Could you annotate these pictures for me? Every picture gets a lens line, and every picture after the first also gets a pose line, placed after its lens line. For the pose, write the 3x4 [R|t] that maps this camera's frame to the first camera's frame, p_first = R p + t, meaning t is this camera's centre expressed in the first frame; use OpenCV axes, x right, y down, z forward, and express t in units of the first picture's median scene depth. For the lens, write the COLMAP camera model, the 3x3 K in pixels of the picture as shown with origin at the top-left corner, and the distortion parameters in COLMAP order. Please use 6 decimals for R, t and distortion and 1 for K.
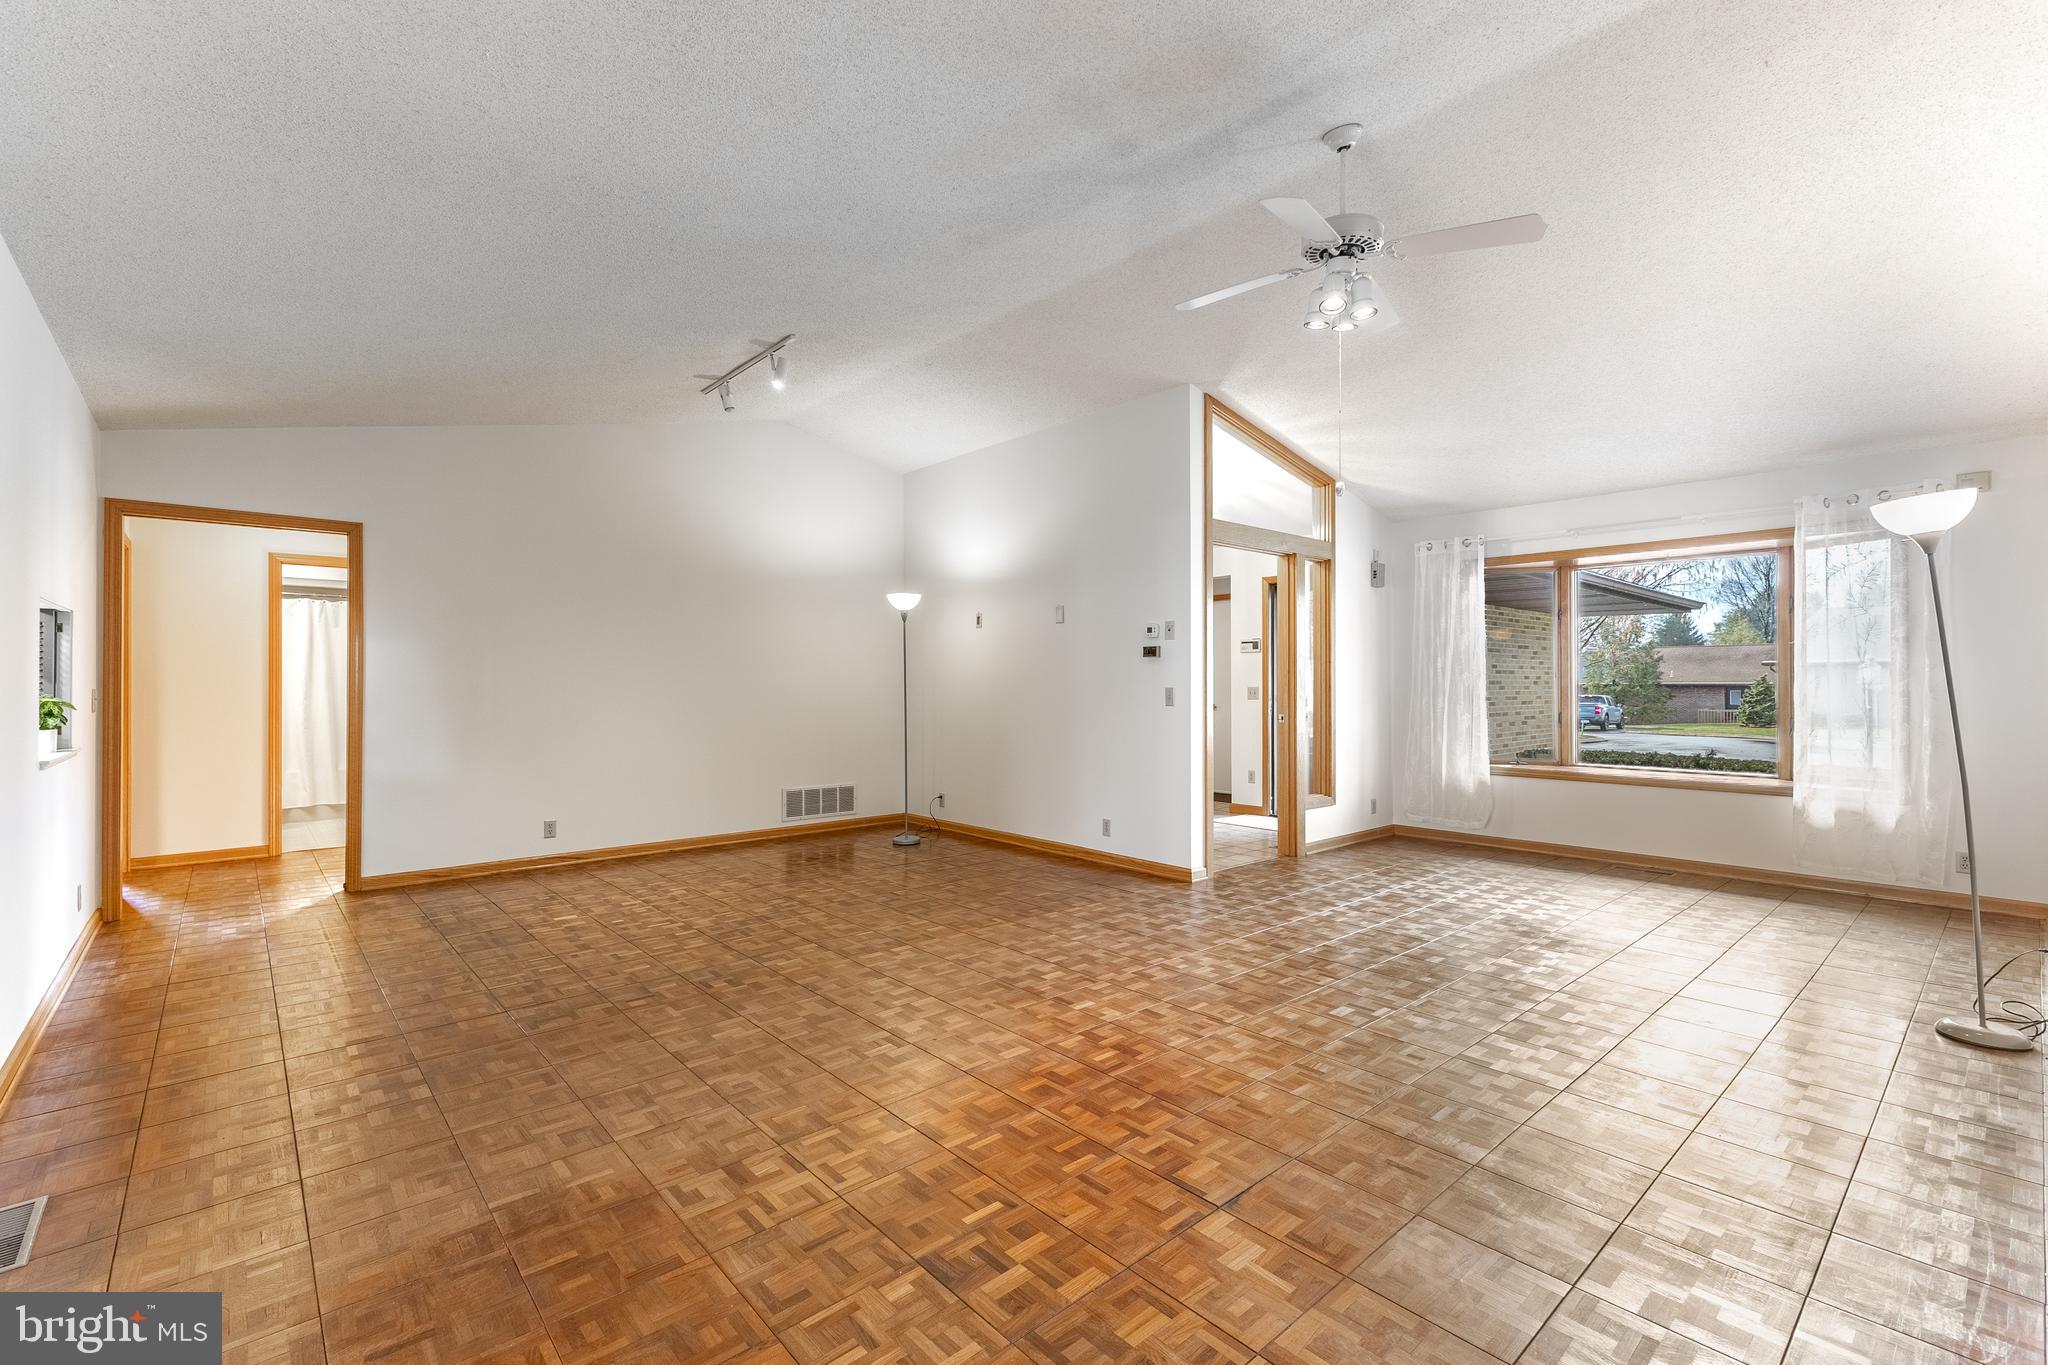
lens RADIAL K [[897.4, 0, 1028.3], [0, 897.4, 680.6], [0, 0, 1]] dist [0.004220, -0.000004]
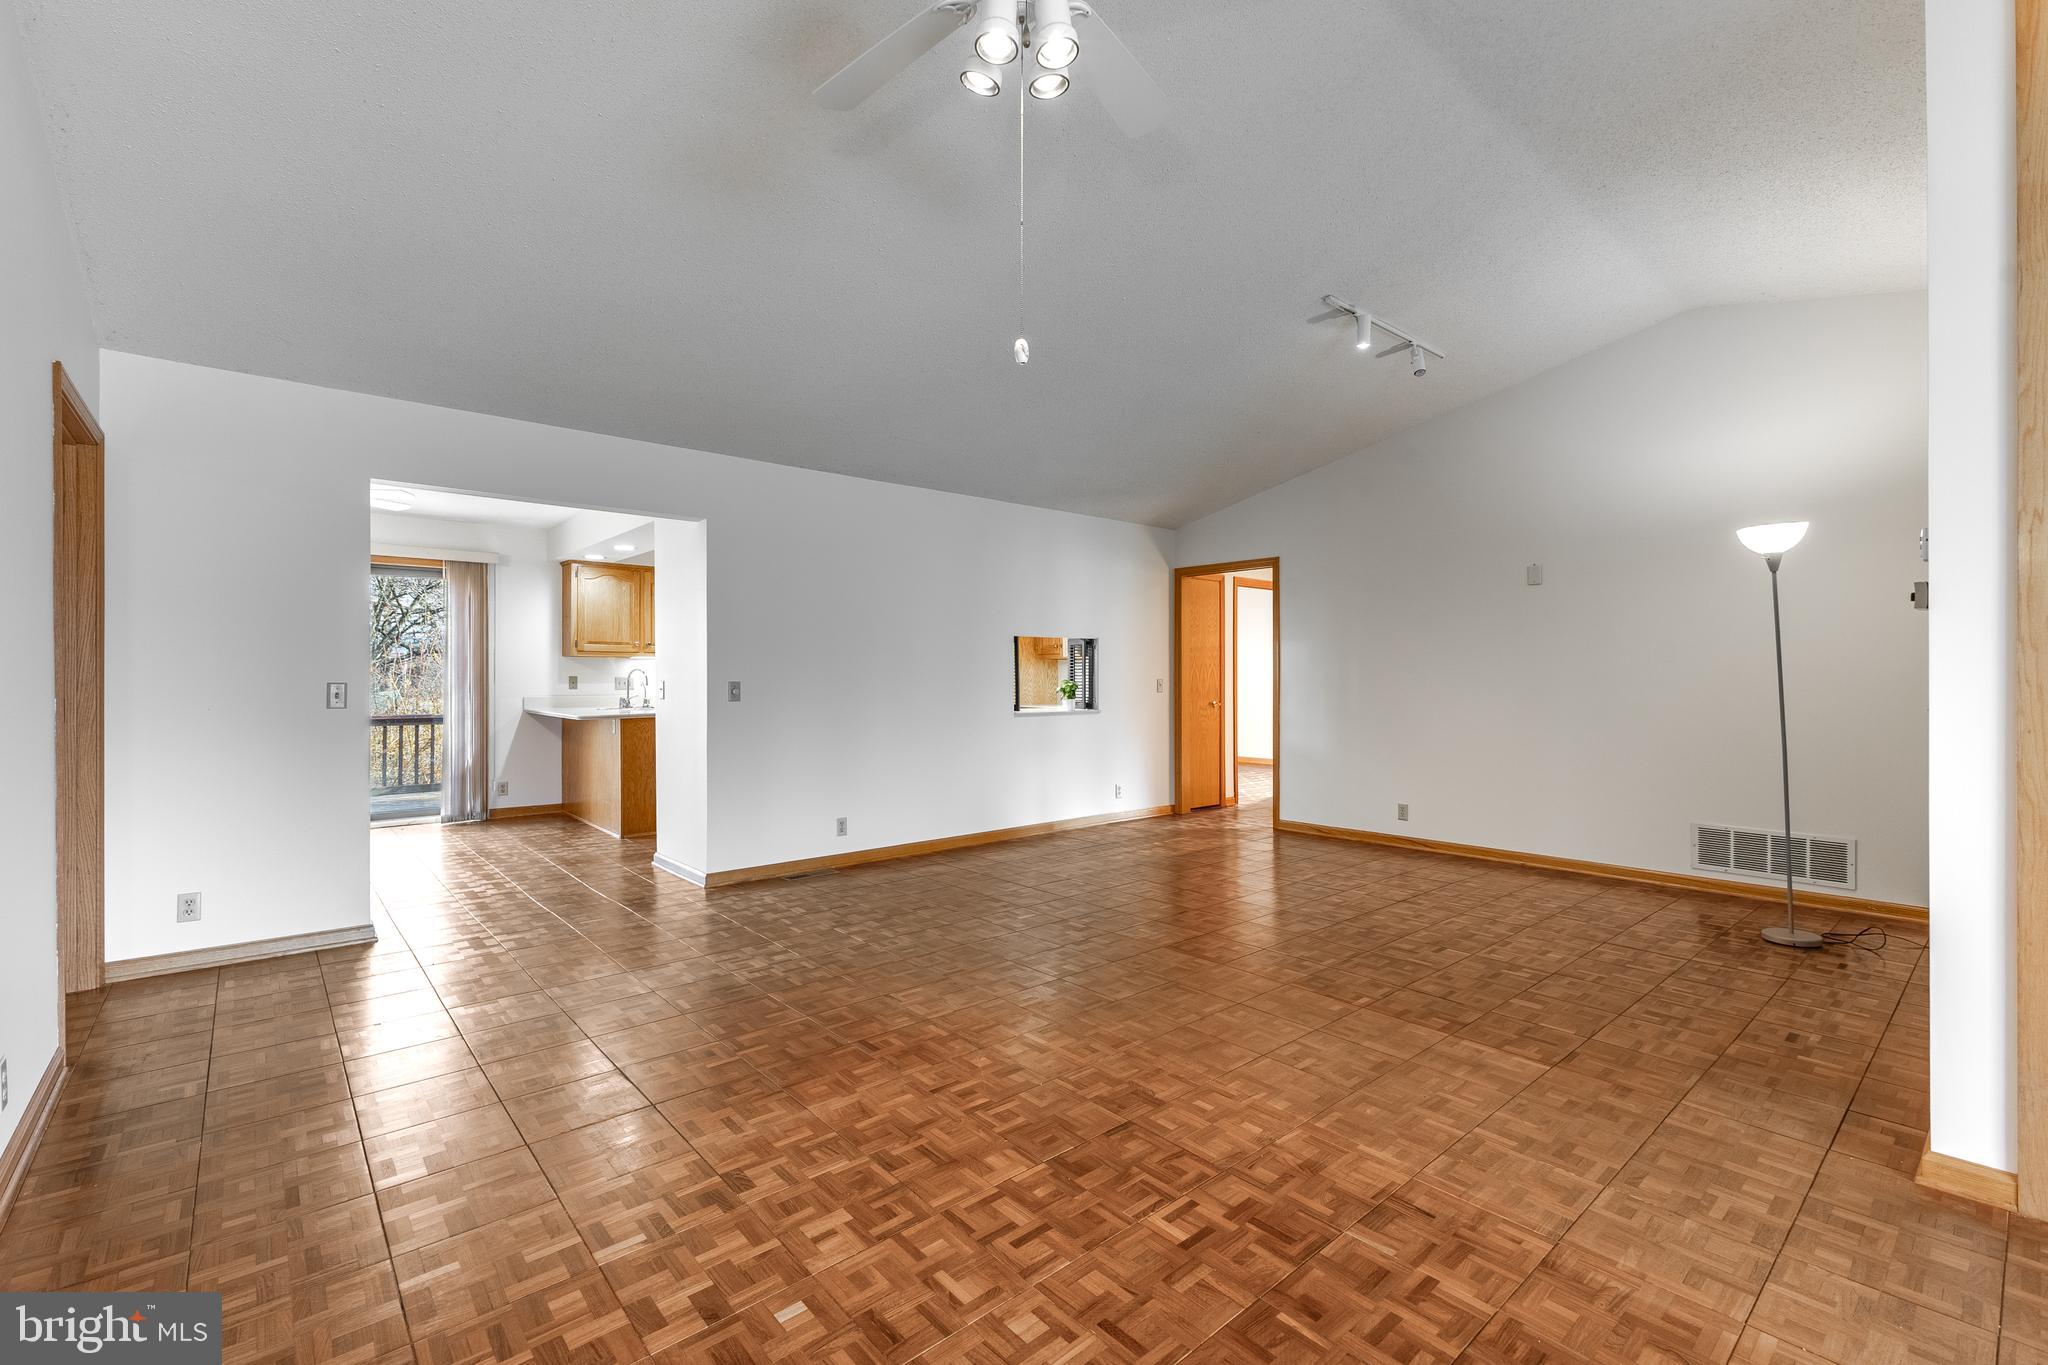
lens RADIAL K [[897.4, 0, 1029.0], [0, 897.4, 676.2], [0, 0, 1]] dist [0.004220, -0.000004]
pose [[-0.014896, 0.000802, -0.999889, 0.581844], [0.003340, 0.999994, 0.000752, 0.002291], [0.999883, -0.003328, -0.014898, 0.619661]]
